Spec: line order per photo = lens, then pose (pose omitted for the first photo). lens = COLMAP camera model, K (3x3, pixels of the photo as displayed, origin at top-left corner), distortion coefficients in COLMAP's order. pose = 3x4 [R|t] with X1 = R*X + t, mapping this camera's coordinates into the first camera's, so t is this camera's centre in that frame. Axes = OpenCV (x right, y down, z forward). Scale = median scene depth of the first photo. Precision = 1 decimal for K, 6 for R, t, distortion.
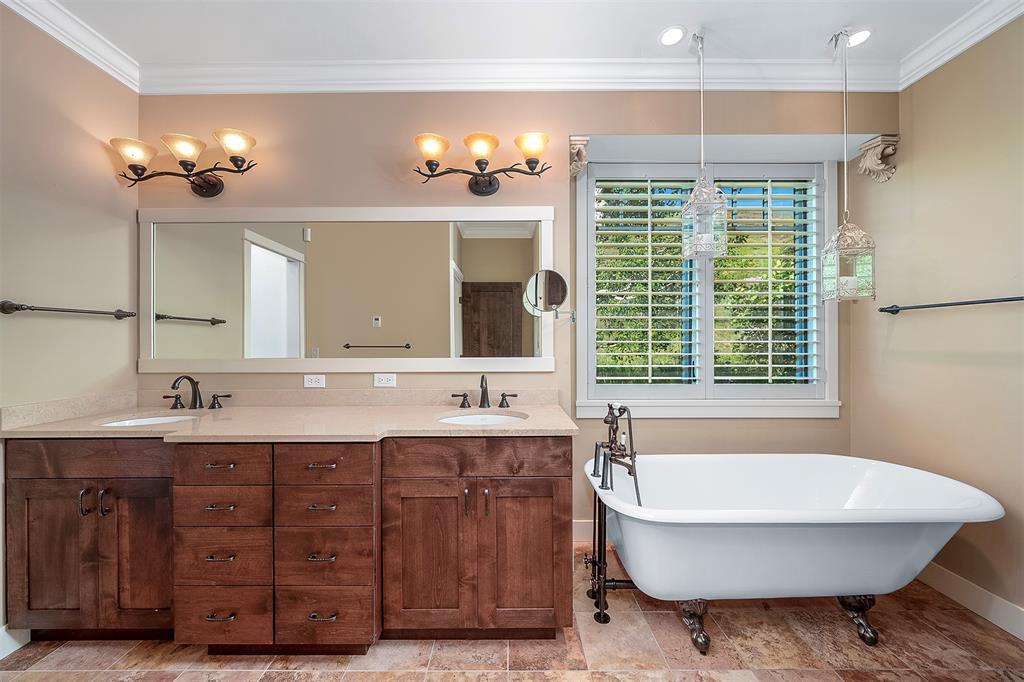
lens RADIAL K [[373.9, 0, 514.4], [0, 373.9, 342.8], [0, 0, 1]] dist [-0.005442, 0.000124]
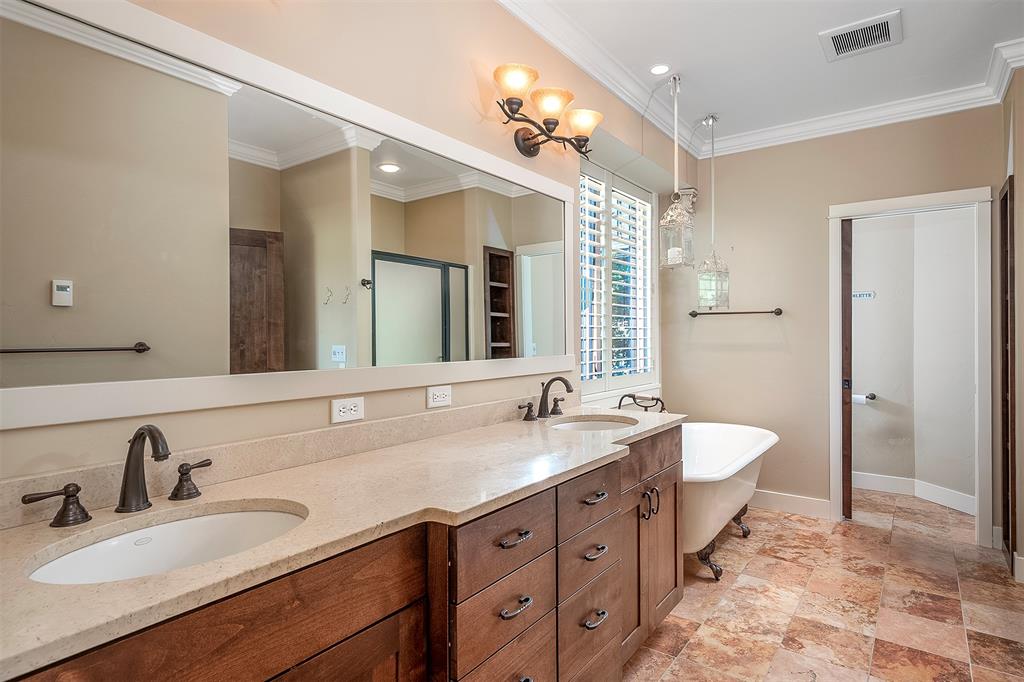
lens RADIAL K [[550.2, 0, 513.5], [0, 550.2, 338.5], [0, 0, 1]] dist [0.003191, 0.000366]
pose [[0.586283, -0.001109, 0.810105, -1.118358], [0.005046, 0.999985, -0.002283, 0.001356], [-0.810091, 0.005426, 0.586280, 0.347951]]
